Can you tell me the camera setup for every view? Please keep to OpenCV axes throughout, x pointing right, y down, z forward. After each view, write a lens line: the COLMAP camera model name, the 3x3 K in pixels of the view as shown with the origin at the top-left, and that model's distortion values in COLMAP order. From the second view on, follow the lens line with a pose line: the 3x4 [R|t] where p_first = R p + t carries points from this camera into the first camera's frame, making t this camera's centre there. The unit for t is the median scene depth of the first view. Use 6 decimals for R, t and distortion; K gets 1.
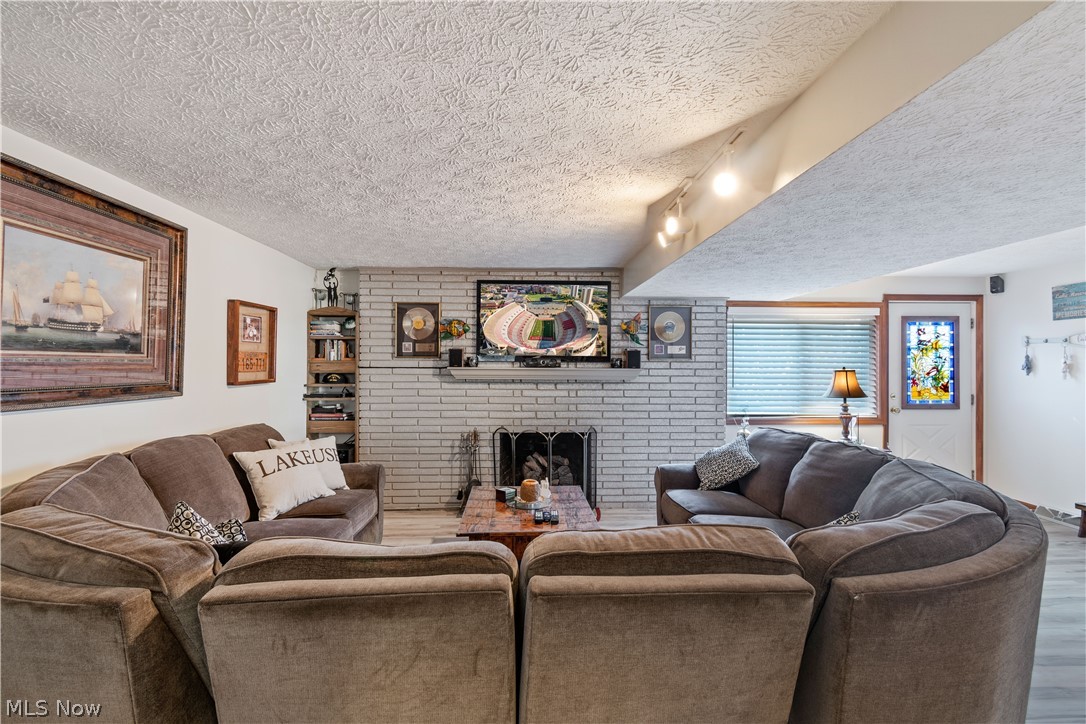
lens RADIAL K [[487.7, 0, 541.2], [0, 487.7, 363.8], [0, 0, 1]] dist [0.001074, -0.000530]
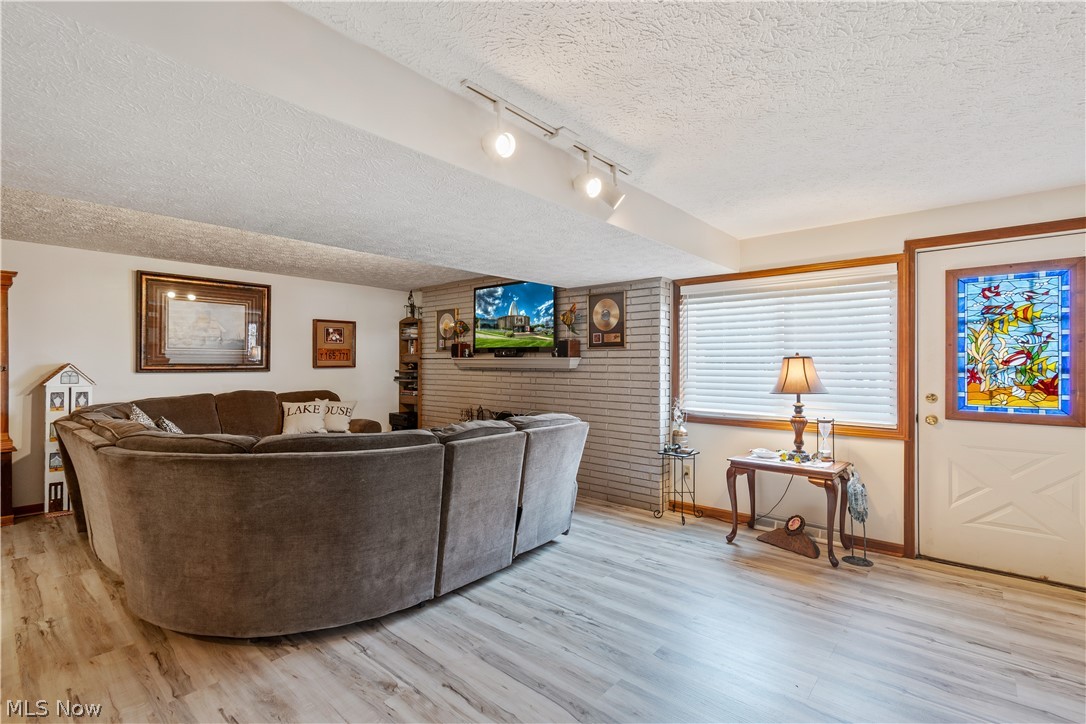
lens RADIAL K [[487.7, 0, 541.2], [0, 487.7, 363.8], [0, 0, 1]] dist [0.001074, -0.000530]
pose [[0.728699, -0.001069, -0.684834, 0.833915], [0.002165, 0.999997, 0.000742, 0.021533], [0.684831, -0.002023, 0.728699, 0.198449]]
